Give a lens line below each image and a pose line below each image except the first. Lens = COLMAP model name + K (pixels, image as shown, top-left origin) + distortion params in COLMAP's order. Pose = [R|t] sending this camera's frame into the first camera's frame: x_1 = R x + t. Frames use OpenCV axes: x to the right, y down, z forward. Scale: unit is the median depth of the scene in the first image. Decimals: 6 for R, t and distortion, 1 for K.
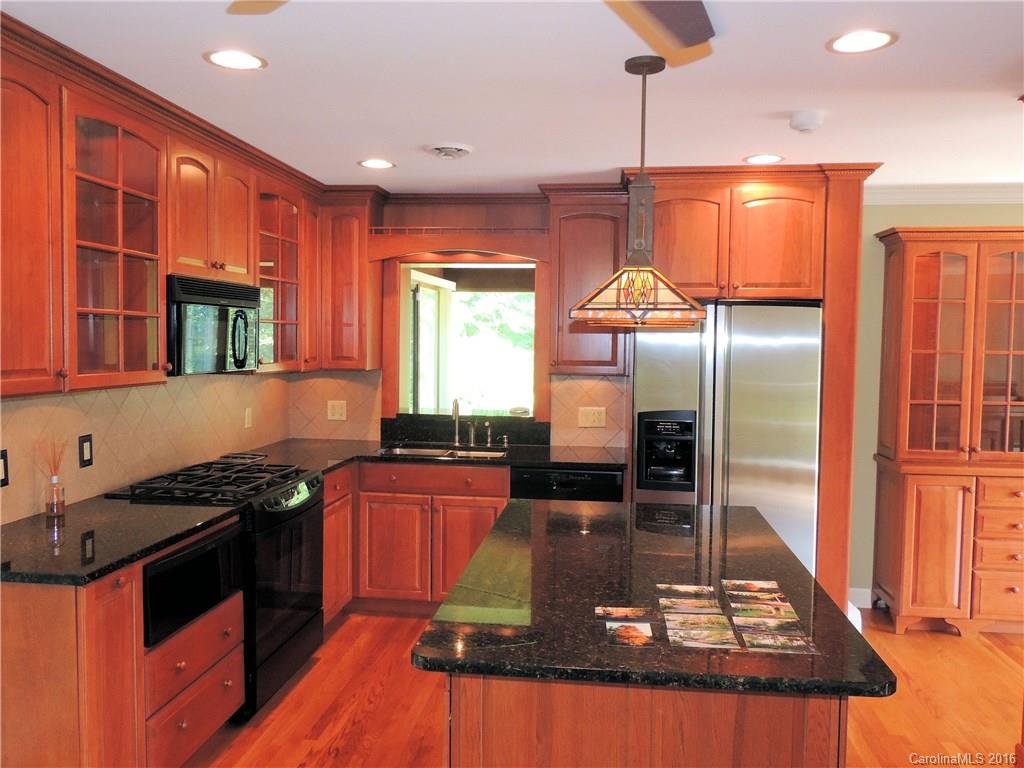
lens RADIAL K [[822.6, 0, 512.3], [0, 822.6, 383.2], [0, 0, 1]] dist [-0.019336, -0.006264]
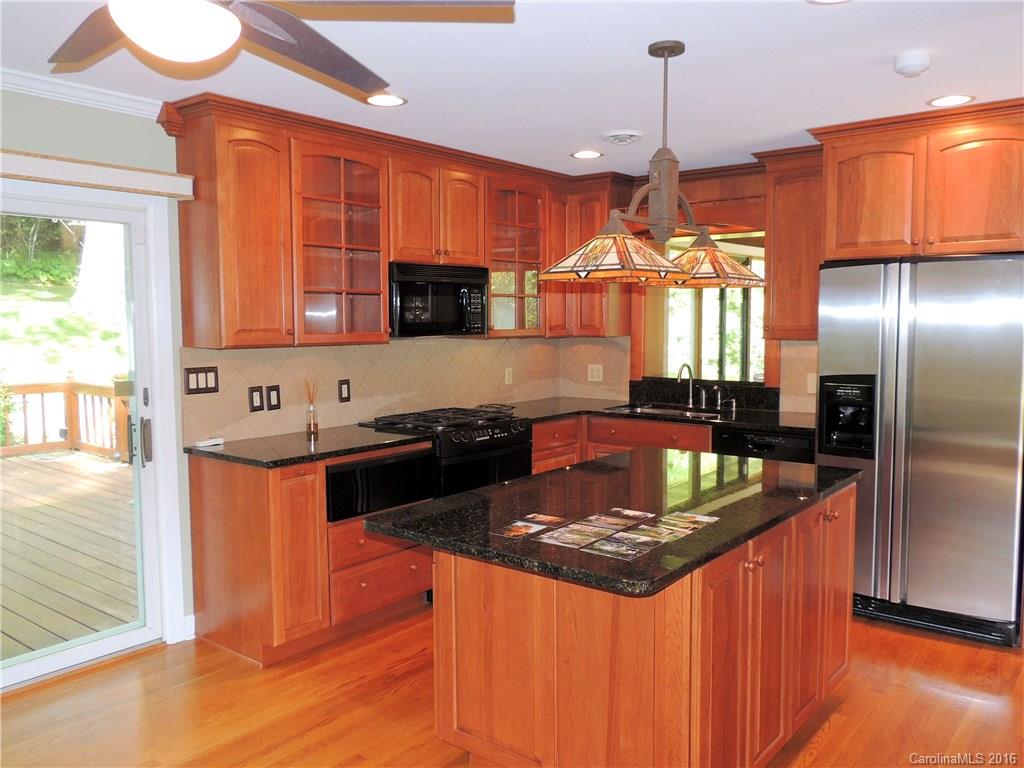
lens RADIAL K [[822.6, 0, 512.9], [0, 822.6, 382.3], [0, 0, 1]] dist [-0.019336, -0.006264]
pose [[0.849107, 0.024449, -0.527655, 0.465572], [-0.011783, 0.999556, 0.027354, 0.026383], [0.528089, -0.017009, 0.849019, -0.041978]]
